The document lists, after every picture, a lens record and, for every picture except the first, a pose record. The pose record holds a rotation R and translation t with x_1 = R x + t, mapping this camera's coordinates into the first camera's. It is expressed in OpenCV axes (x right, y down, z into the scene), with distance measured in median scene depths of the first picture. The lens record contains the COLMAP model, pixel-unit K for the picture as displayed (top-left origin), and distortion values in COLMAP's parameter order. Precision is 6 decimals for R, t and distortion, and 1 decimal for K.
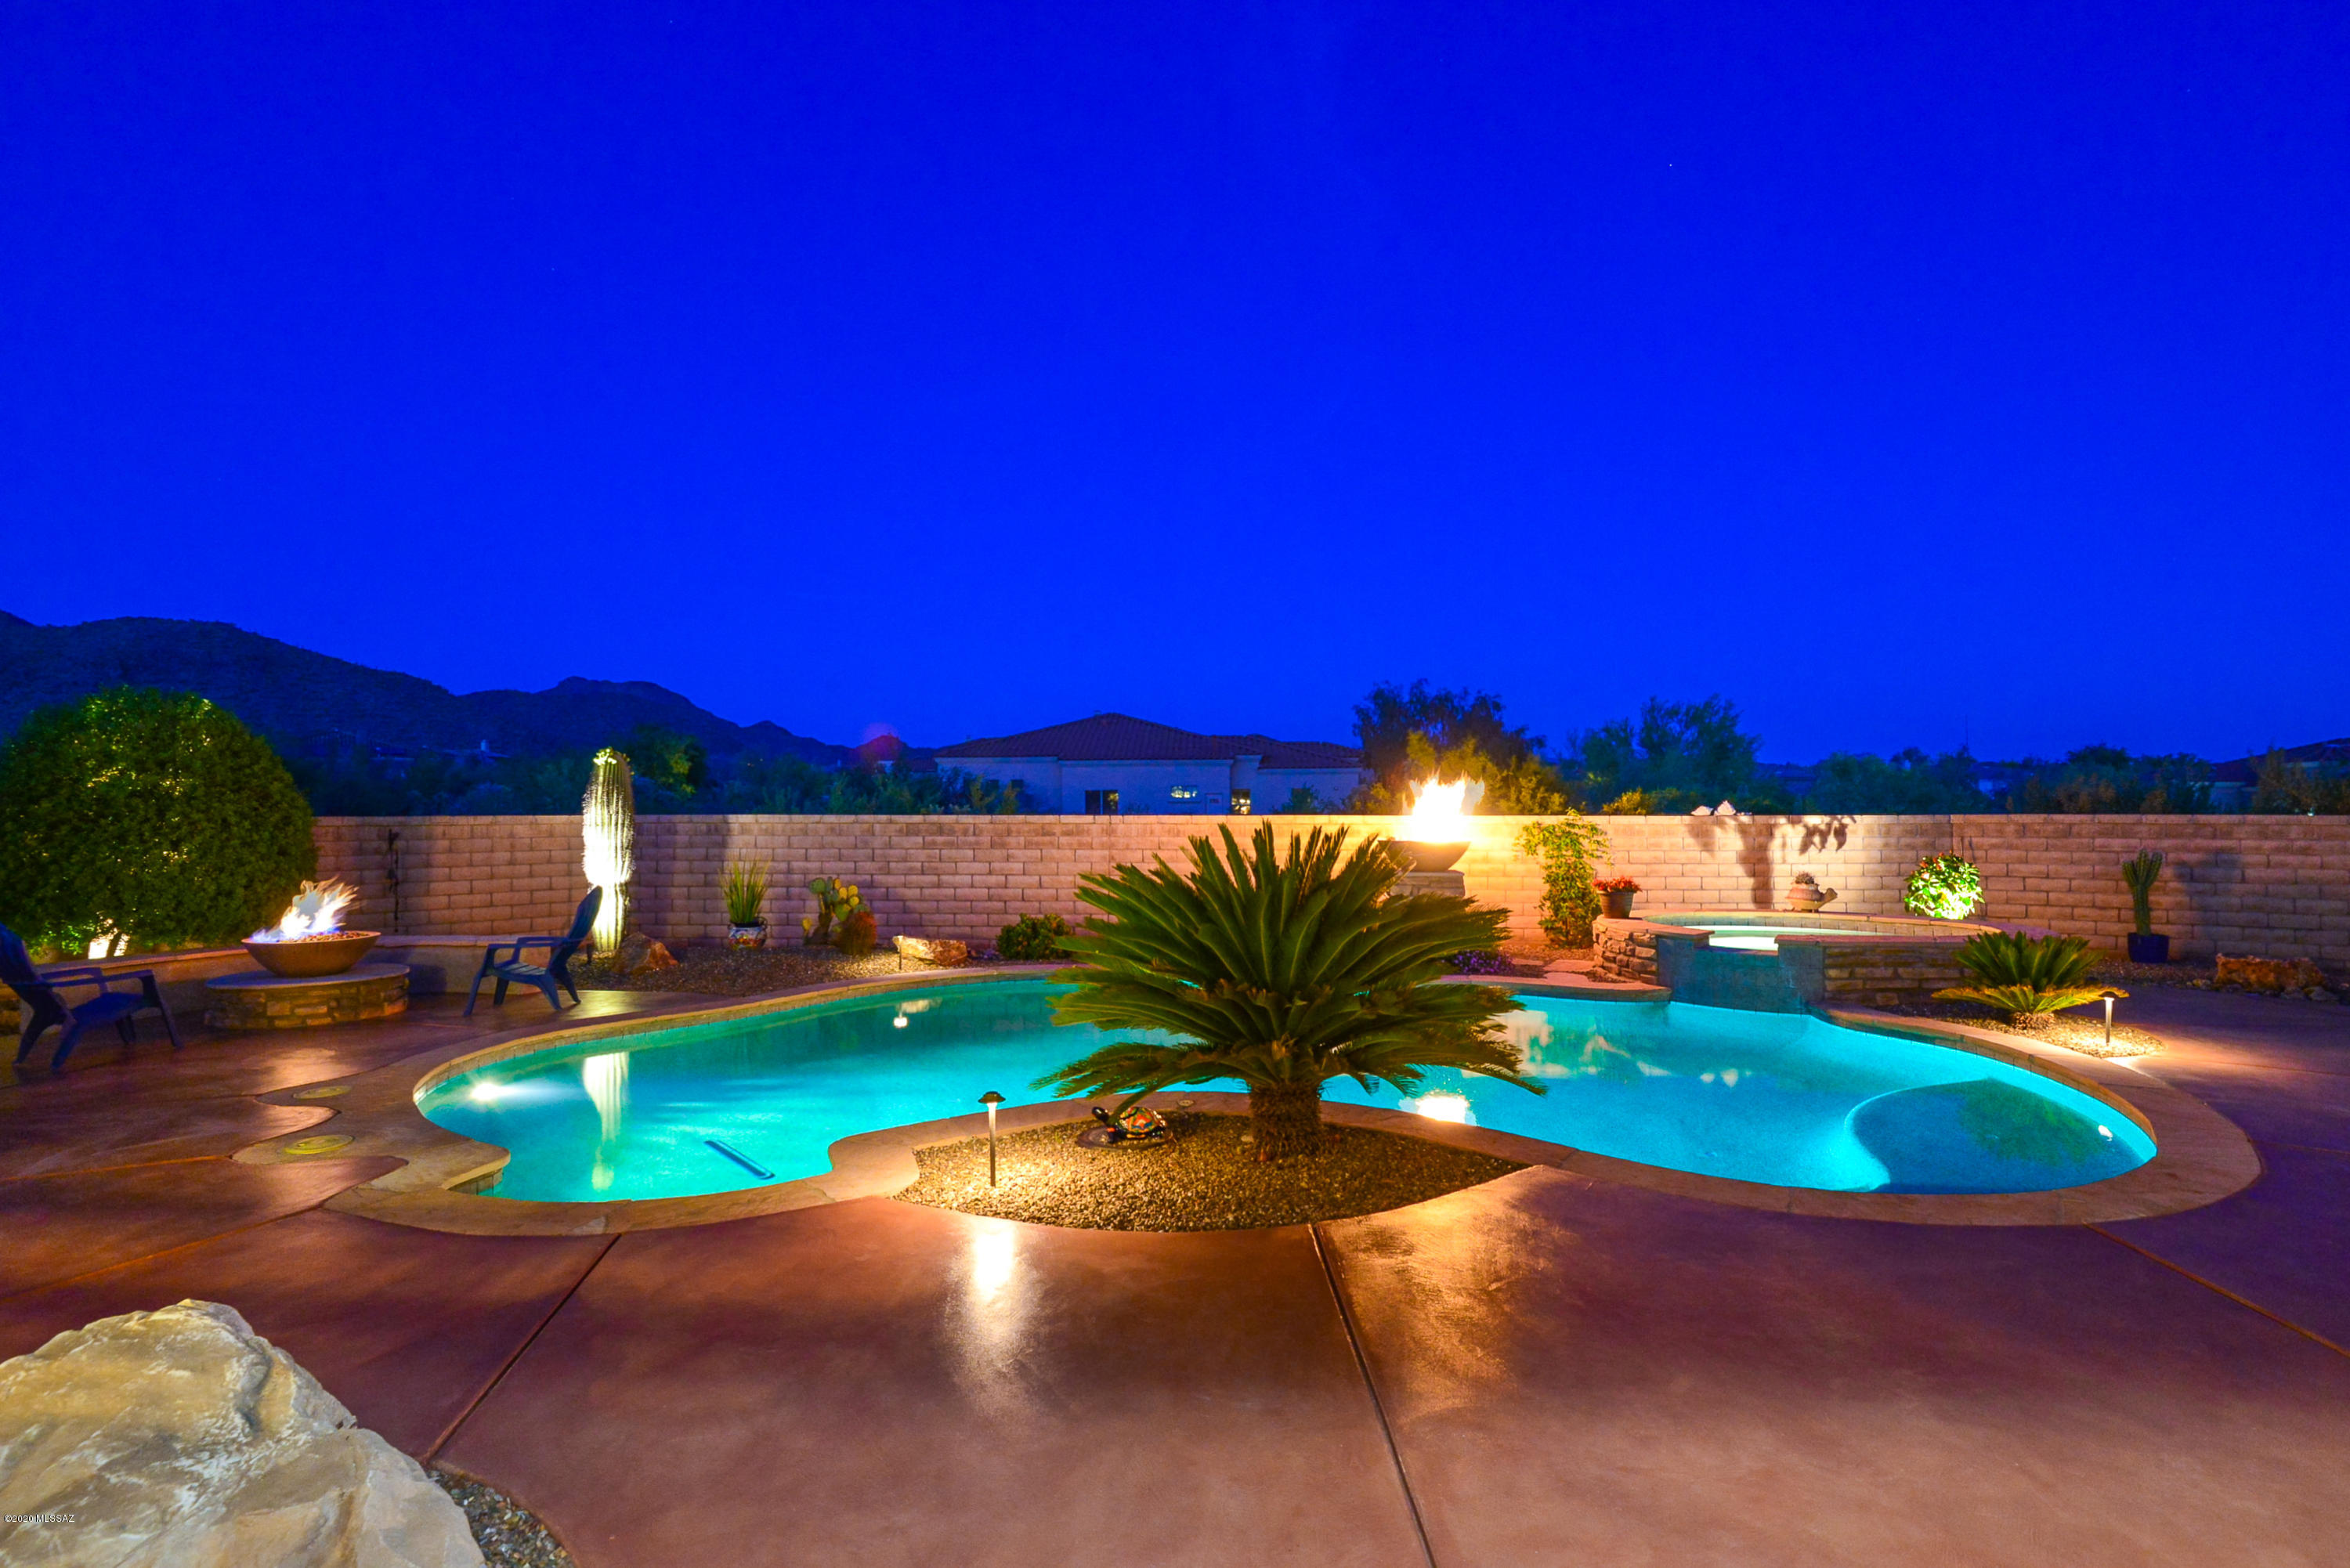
lens RADIAL K [[1083.2, 0, 1174.8], [0, 1083.2, 793.6], [0, 0, 1]] dist [-0.017593, -0.002098]
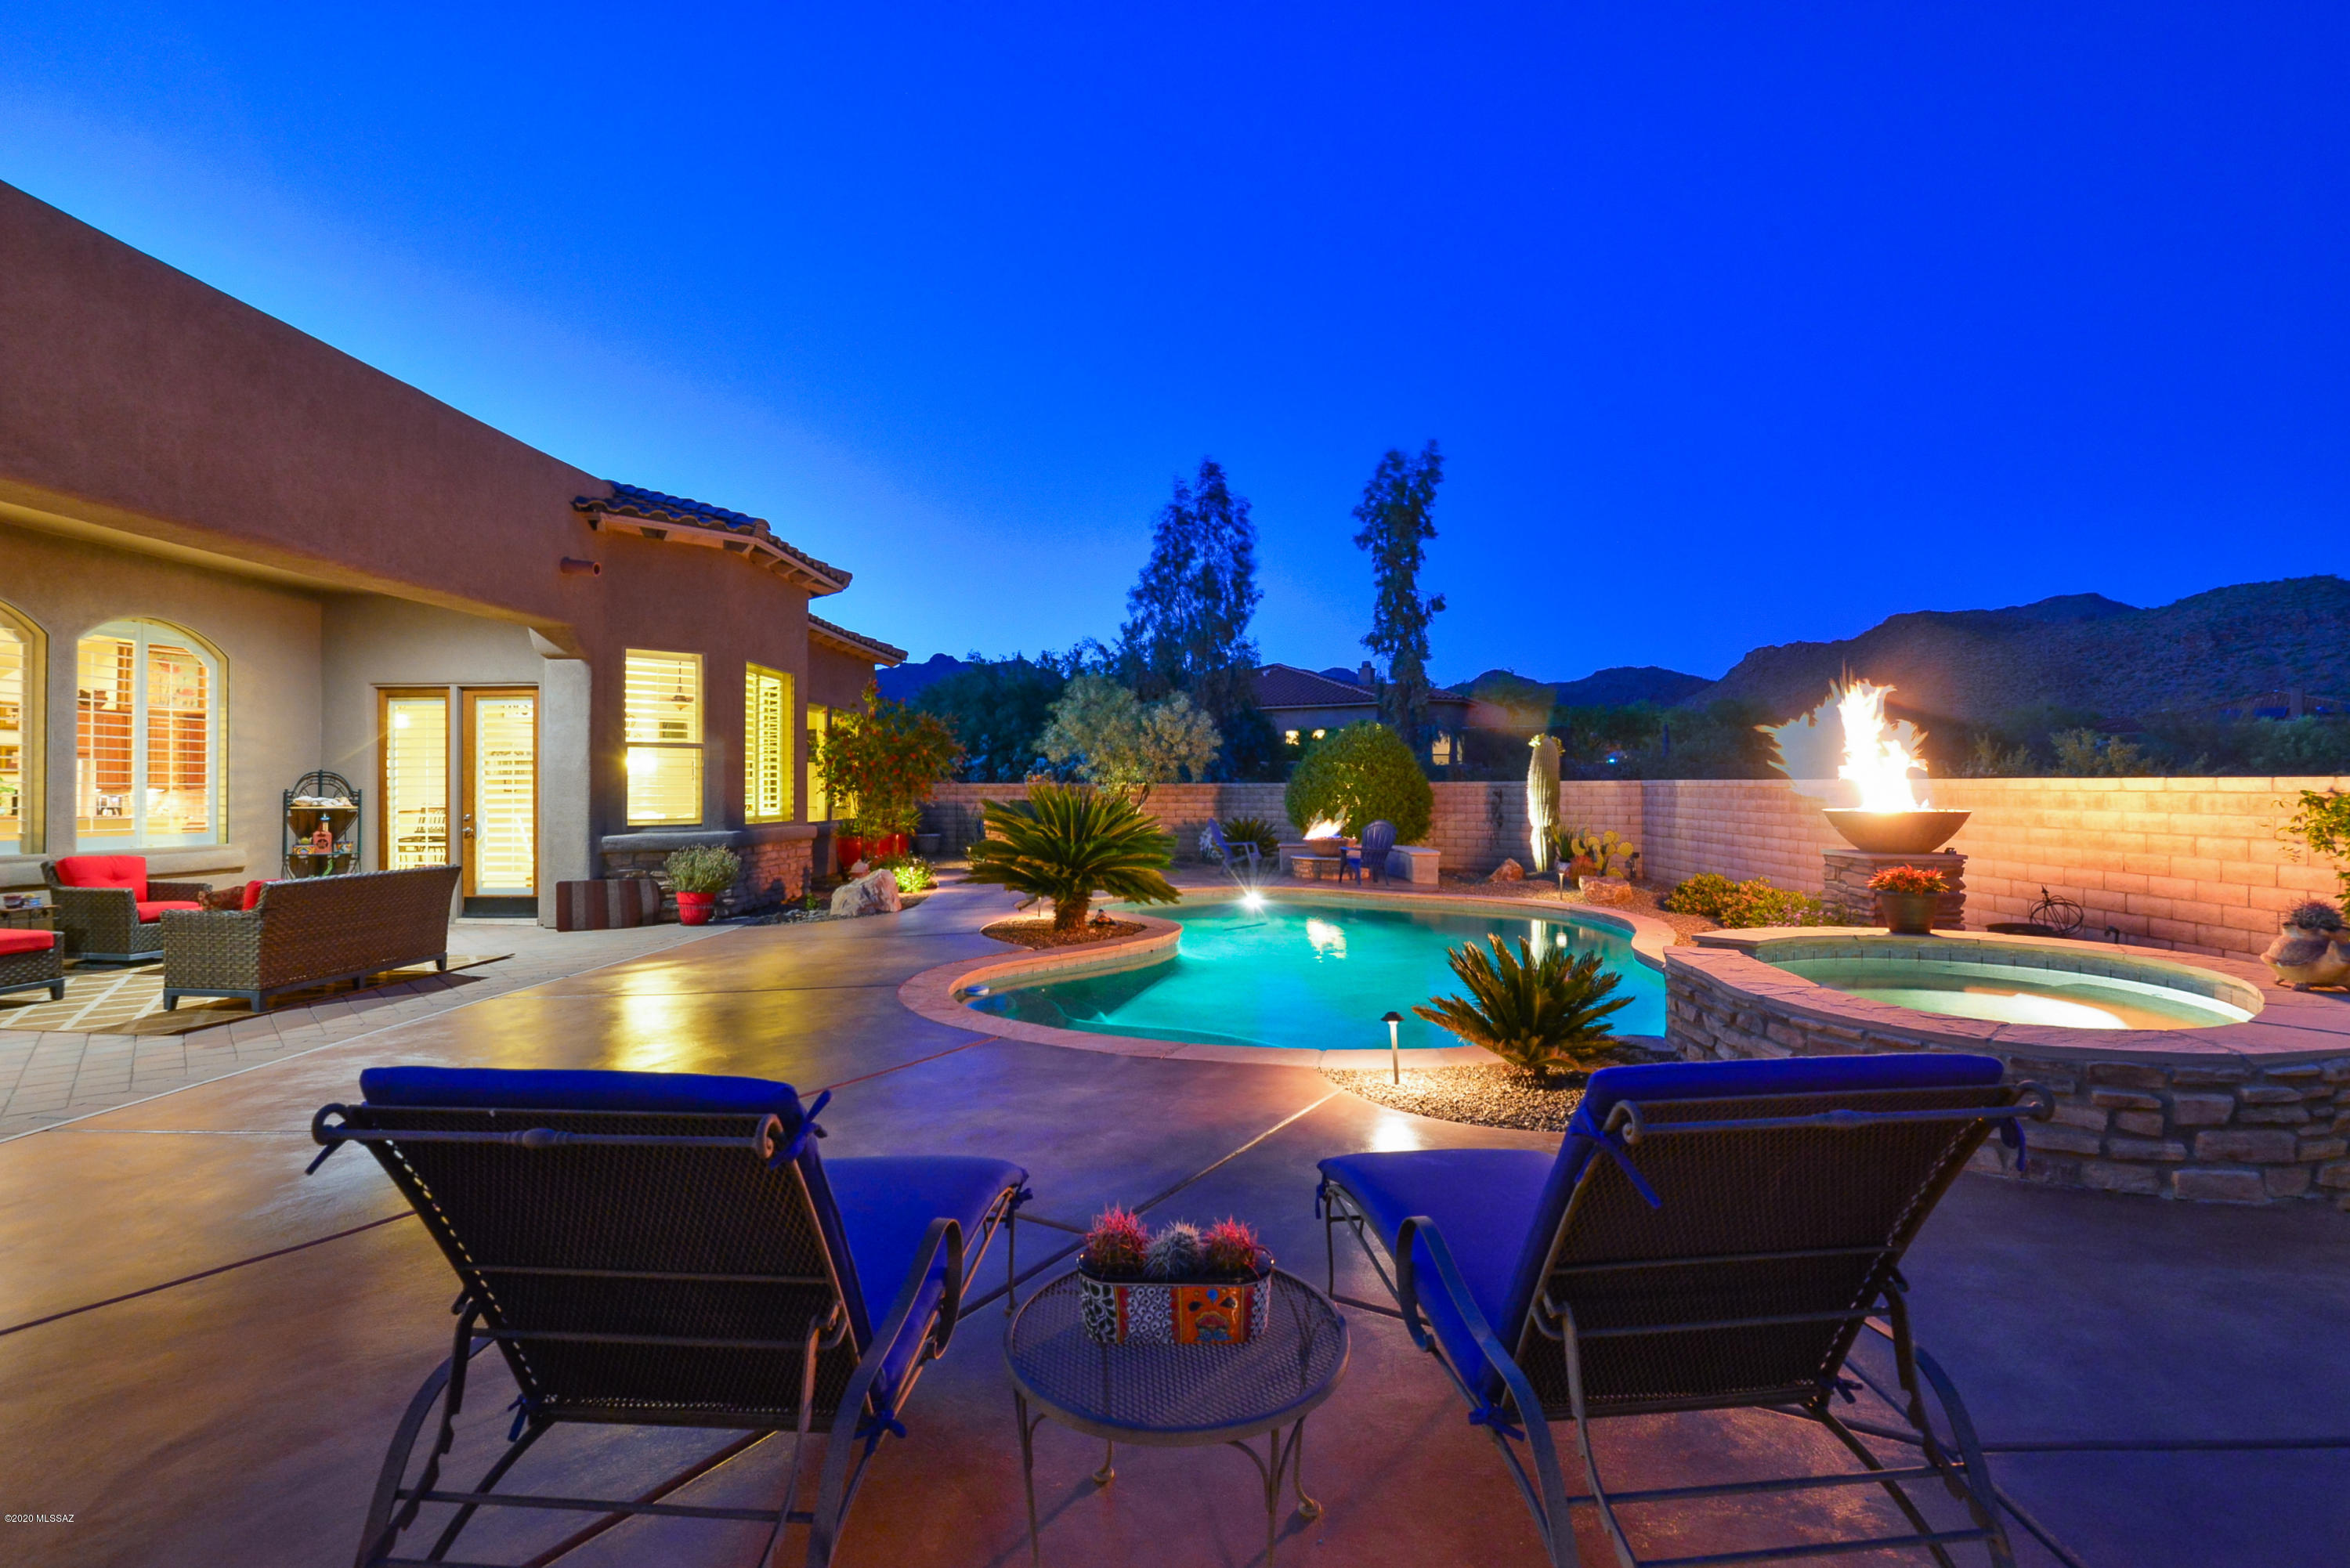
lens RADIAL K [[1083.2, 0, 1172.5], [0, 1083.2, 775.4], [0, 0, 1]] dist [-0.017593, -0.002098]
pose [[0.021299, -0.007617, -0.999744, 0.849501], [0.019103, 0.999792, -0.007210, 0.013093], [0.999591, -0.018945, 0.021440, 0.430960]]
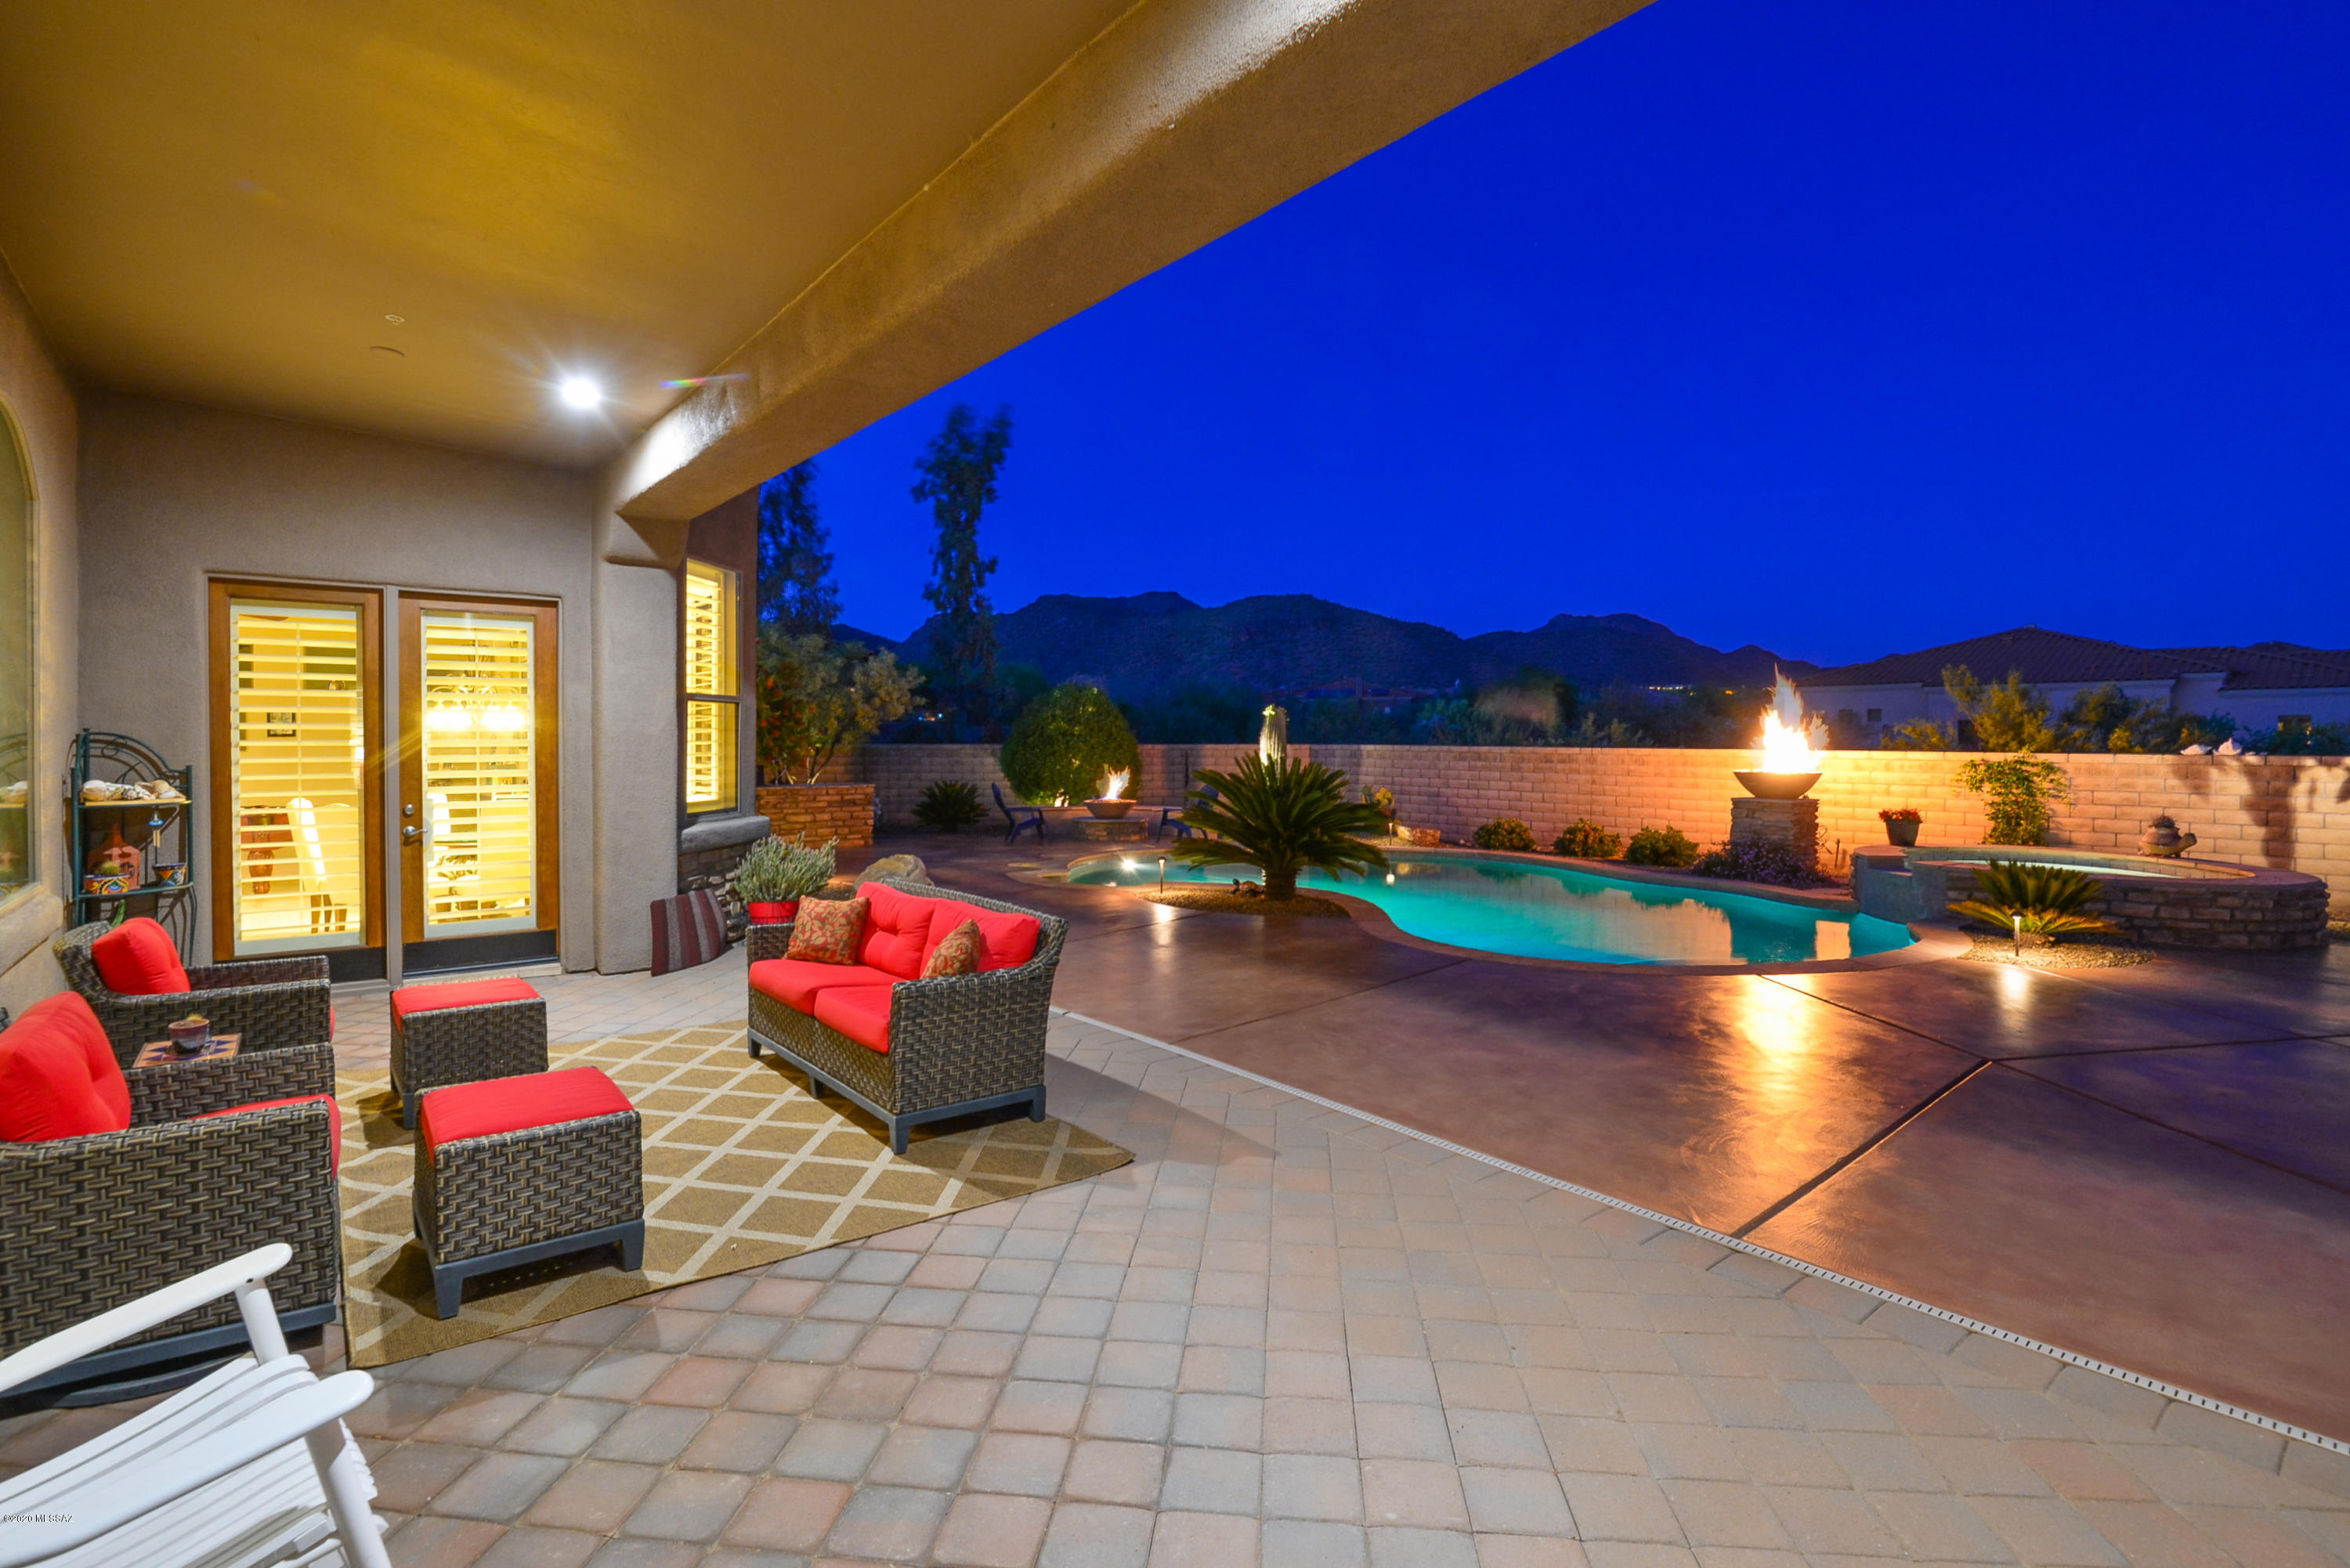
lens RADIAL K [[1083.2, 0, 1176.3], [0, 1083.2, 780.8], [0, 0, 1]] dist [-0.017593, -0.002098]
pose [[0.666360, 0.032402, -0.744926, 0.586292], [0.007396, 0.998719, 0.050058, -0.008556], [0.745594, -0.038866, 0.665267, -0.222578]]
